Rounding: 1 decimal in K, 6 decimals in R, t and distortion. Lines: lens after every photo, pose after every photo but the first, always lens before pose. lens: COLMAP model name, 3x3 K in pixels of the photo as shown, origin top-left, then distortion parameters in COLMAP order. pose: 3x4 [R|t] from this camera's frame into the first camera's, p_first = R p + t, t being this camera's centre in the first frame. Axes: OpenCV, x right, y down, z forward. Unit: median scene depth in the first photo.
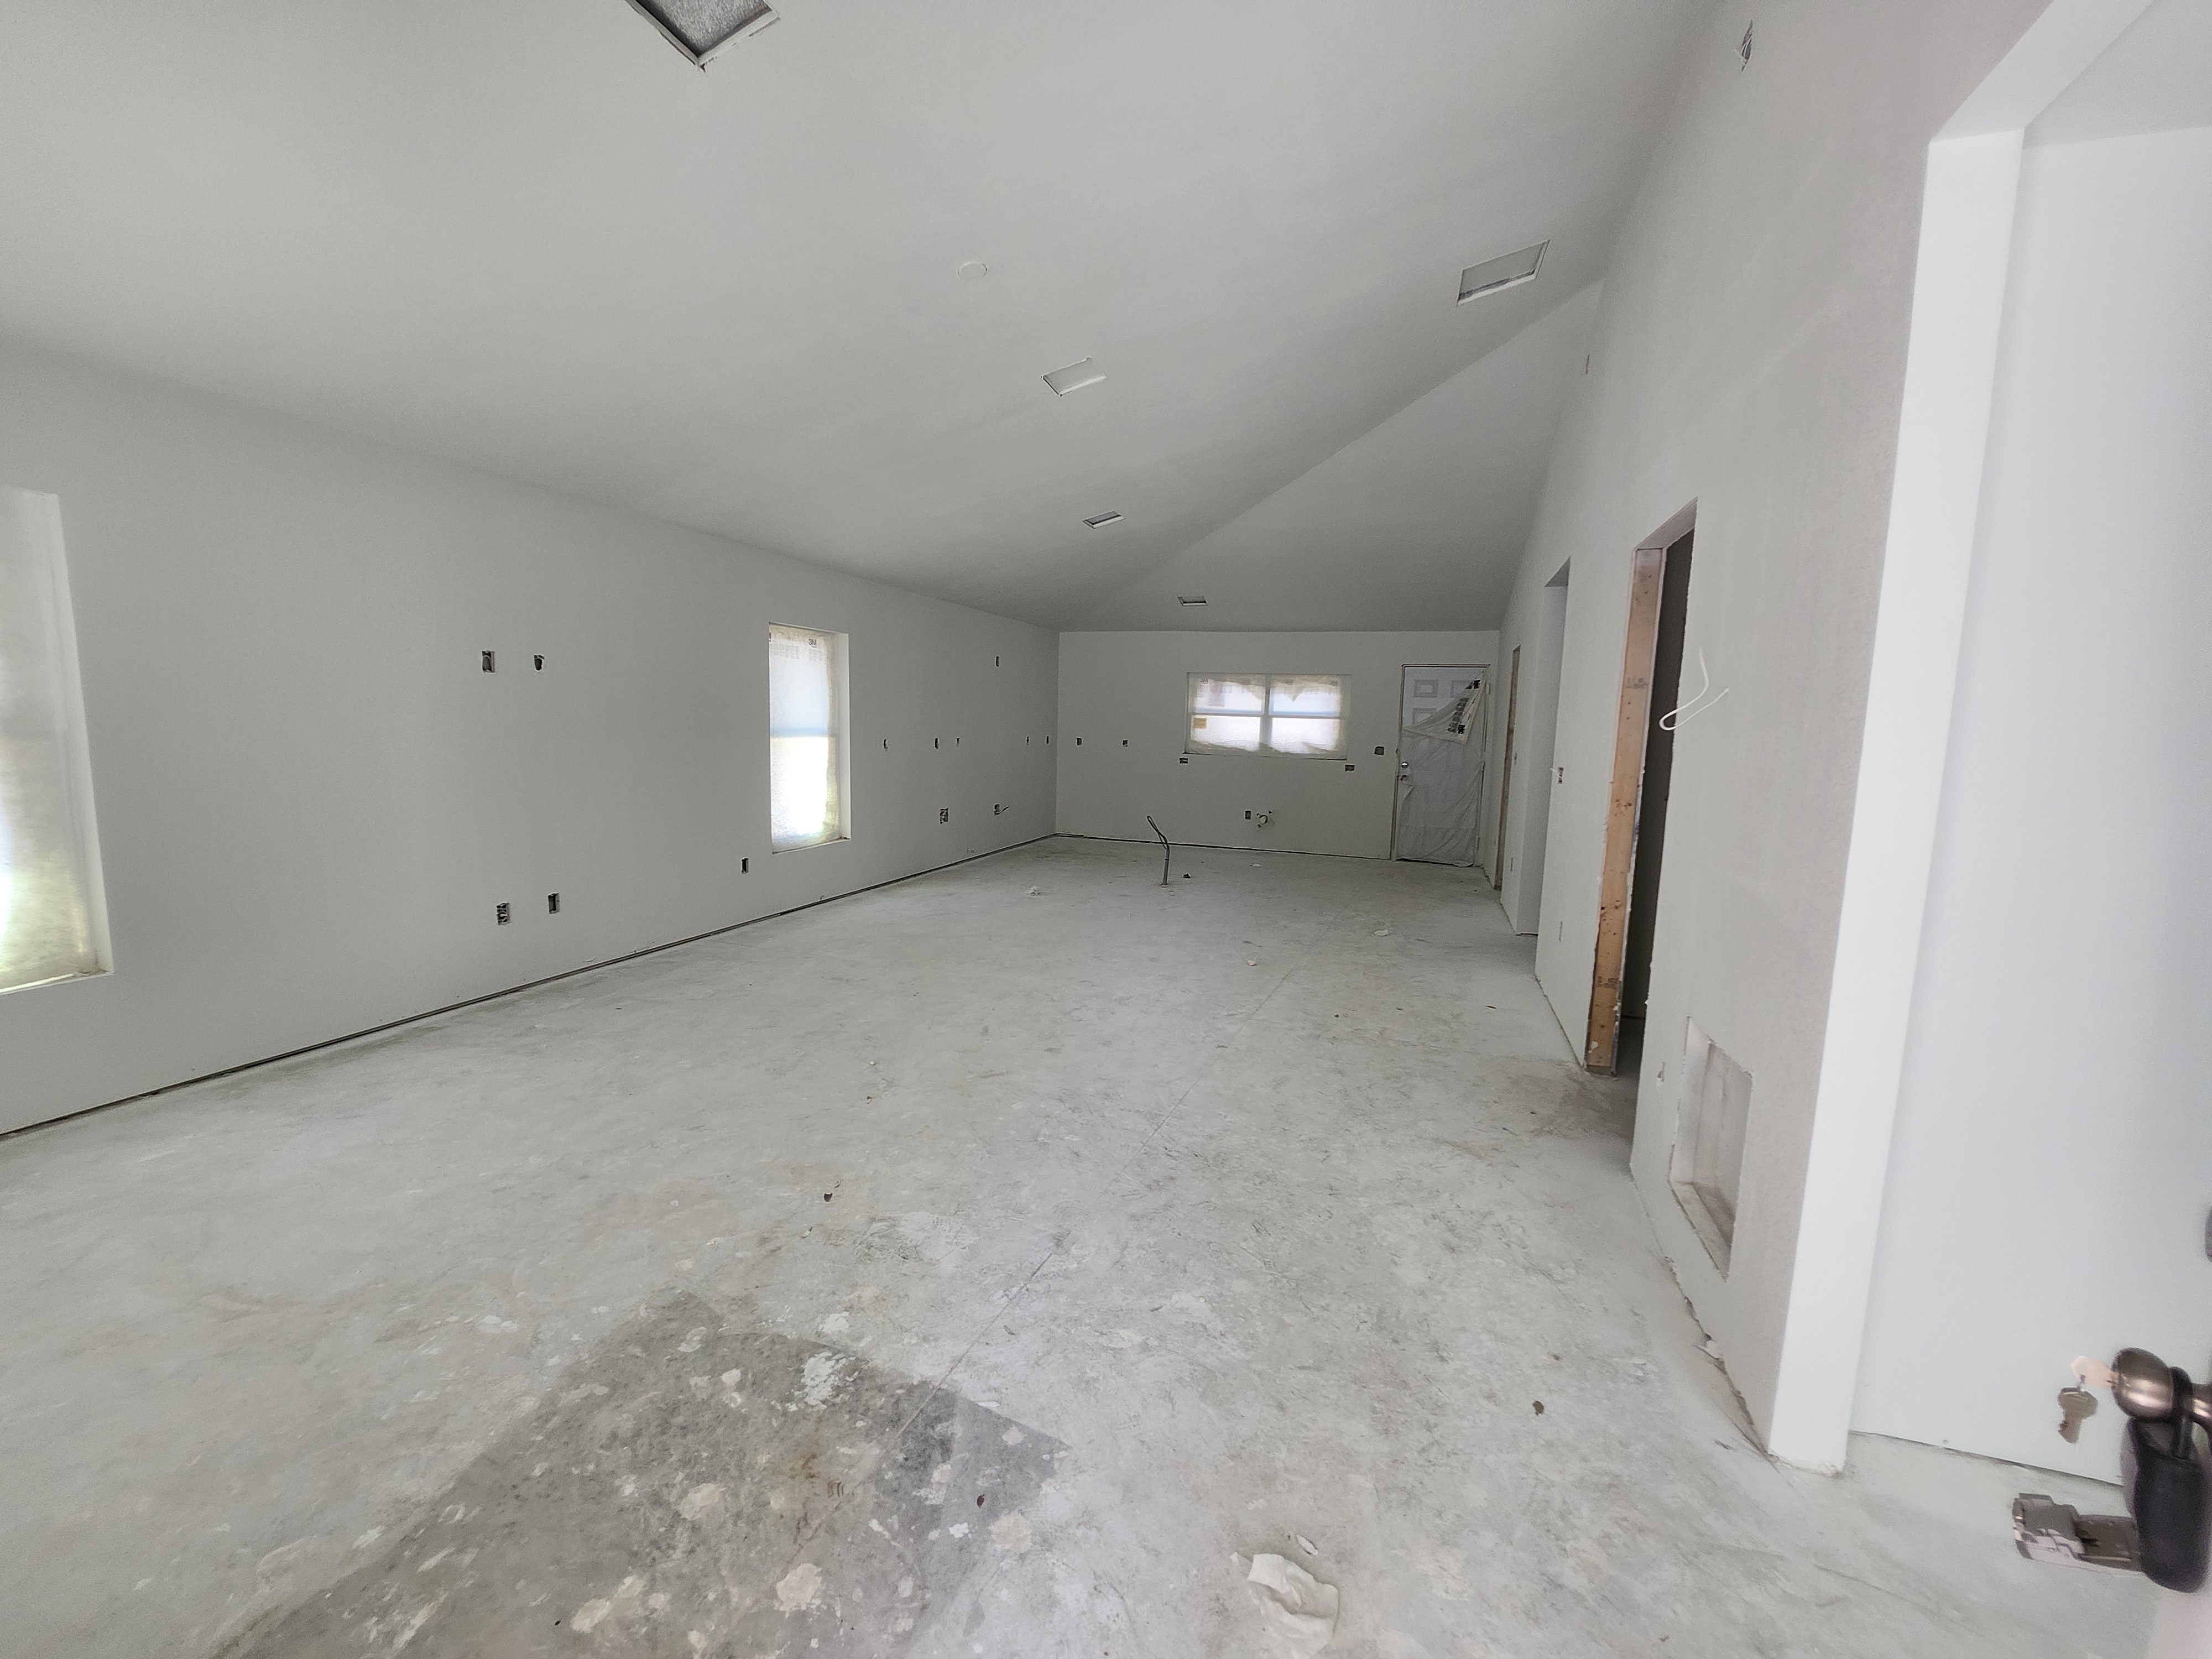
lens RADIAL K [[983.5, 0, 1106.0], [0, 983.5, 829.5], [0, 0, 1]] dist [-0.031525, 0.005029]
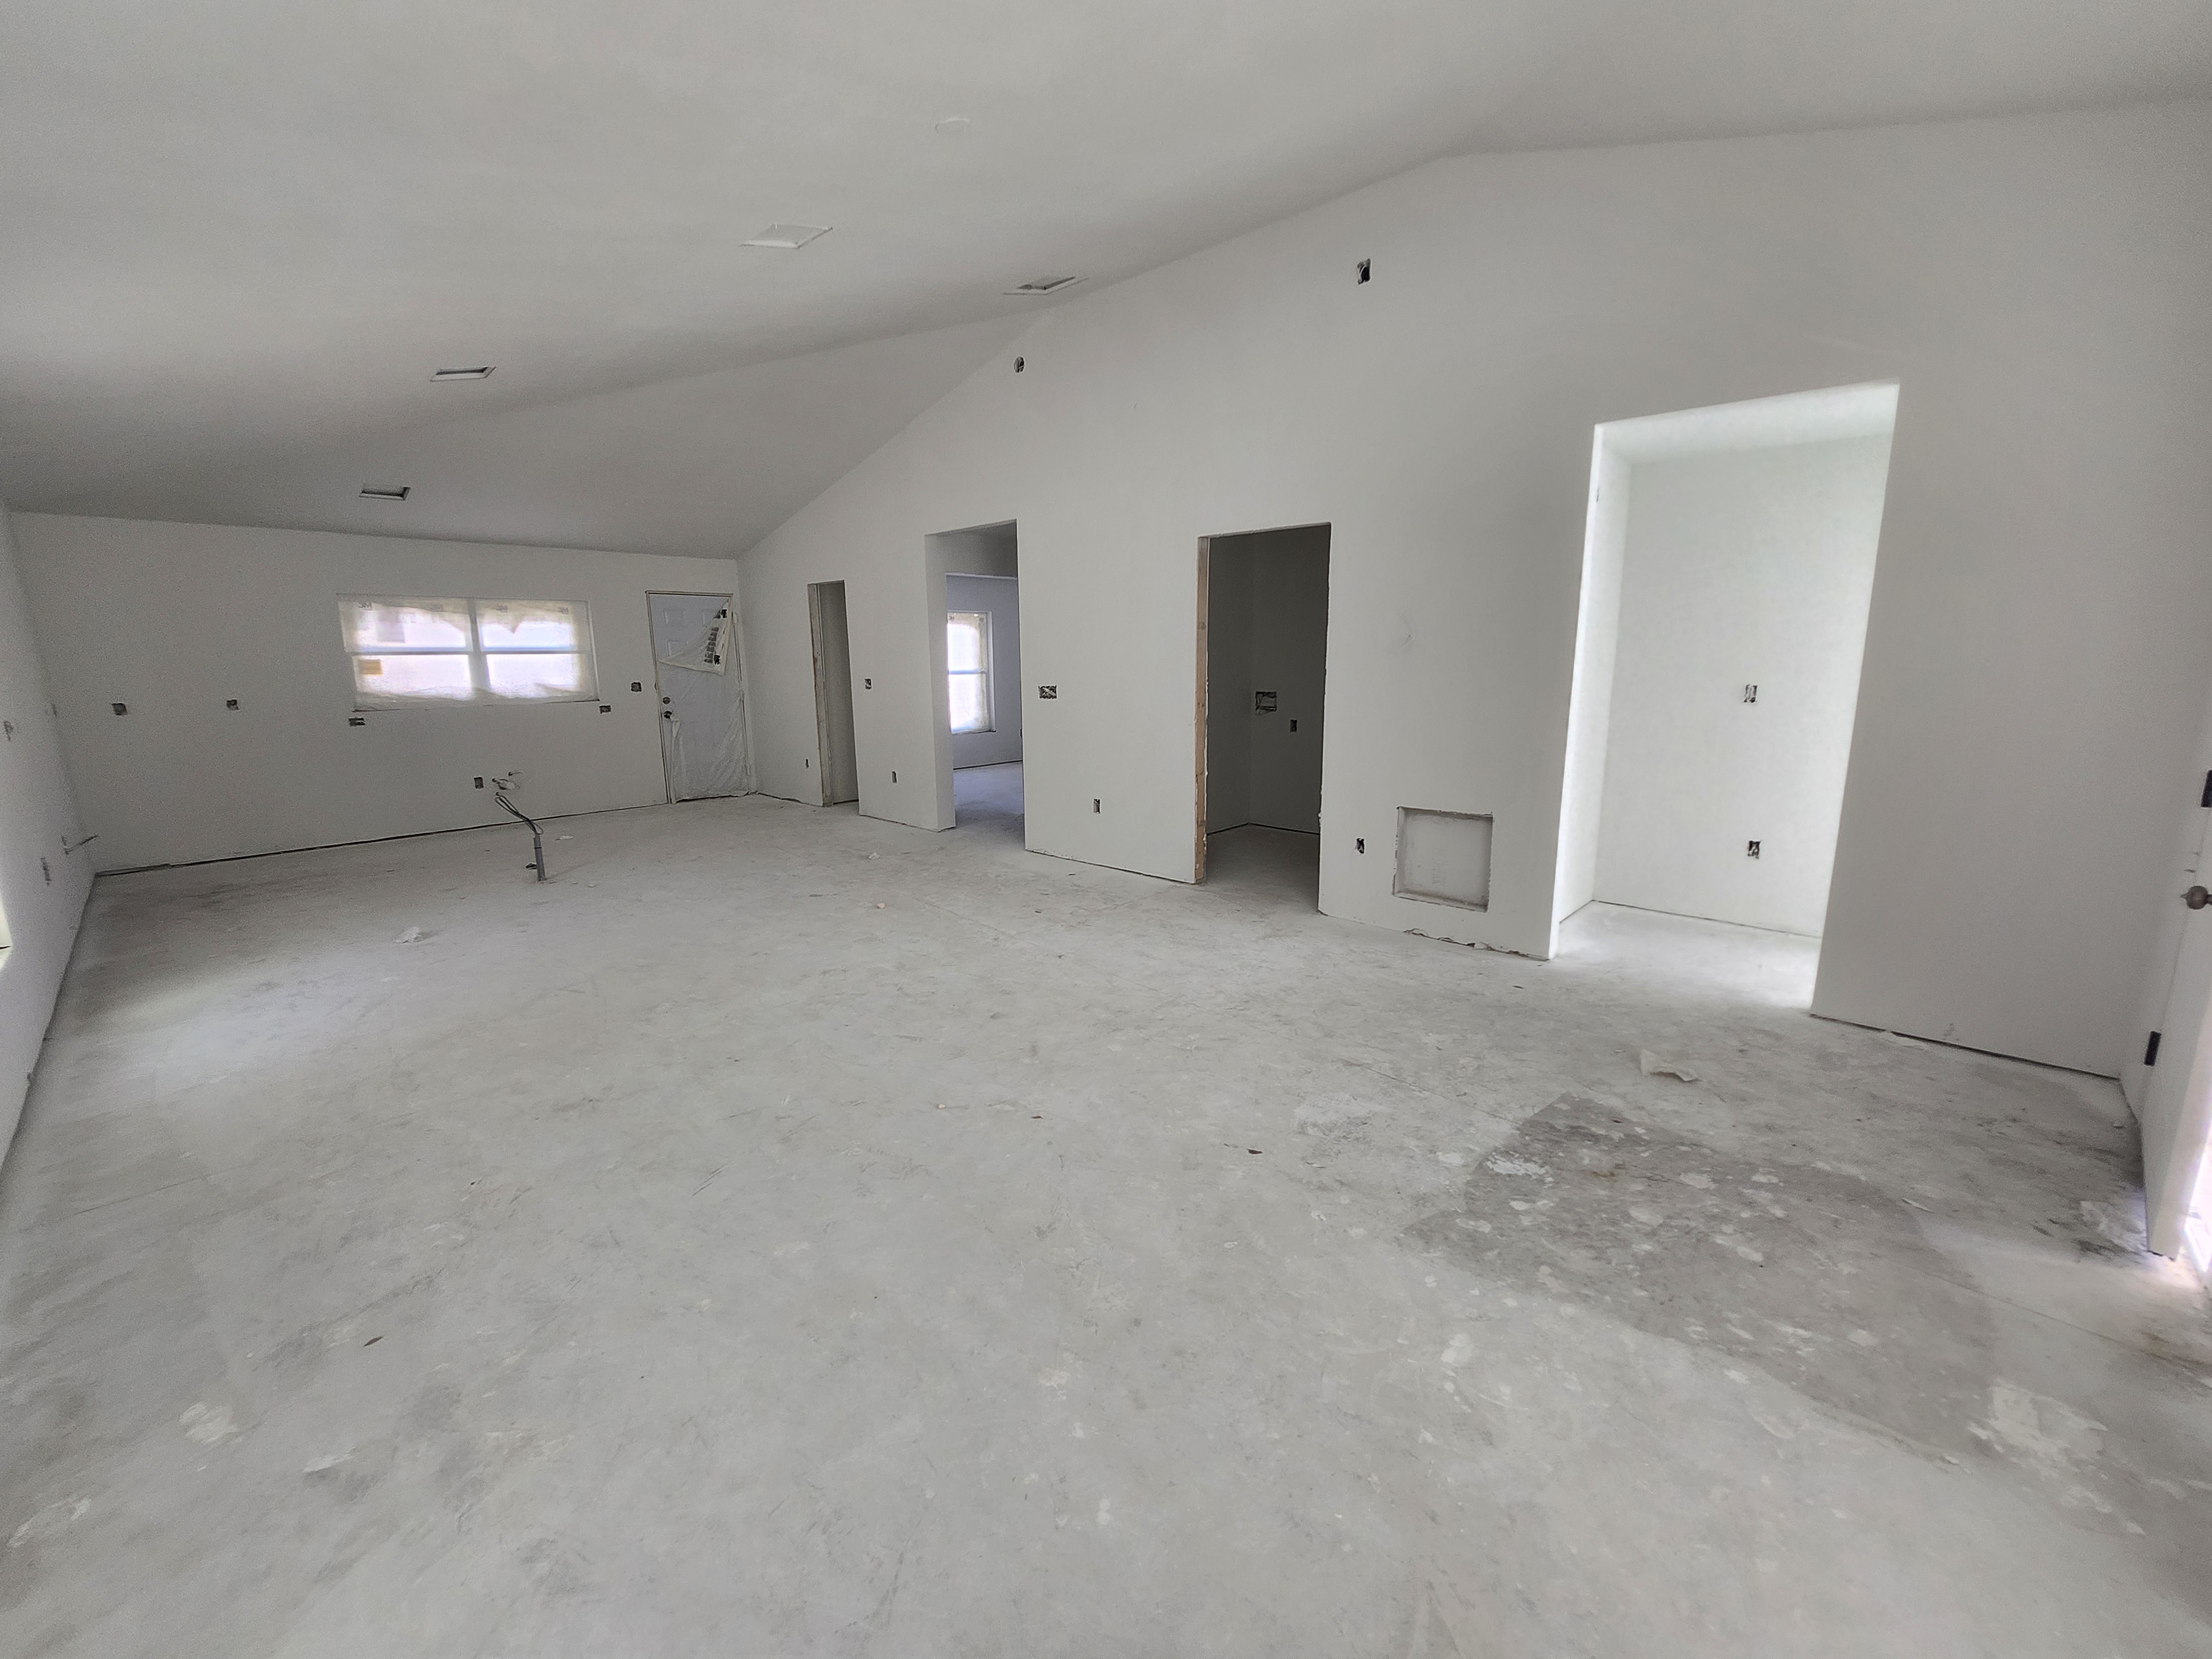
lens RADIAL K [[1004.7, 0, 1106.0], [0, 1004.7, 829.5], [0, 0, 1]] dist [-0.007533, -0.013016]
pose [[0.297458, -0.196991, 0.934191, -0.990140], [0.119891, 0.978444, 0.168148, -0.114749], [-0.947177, 0.061984, 0.314663, 0.638779]]
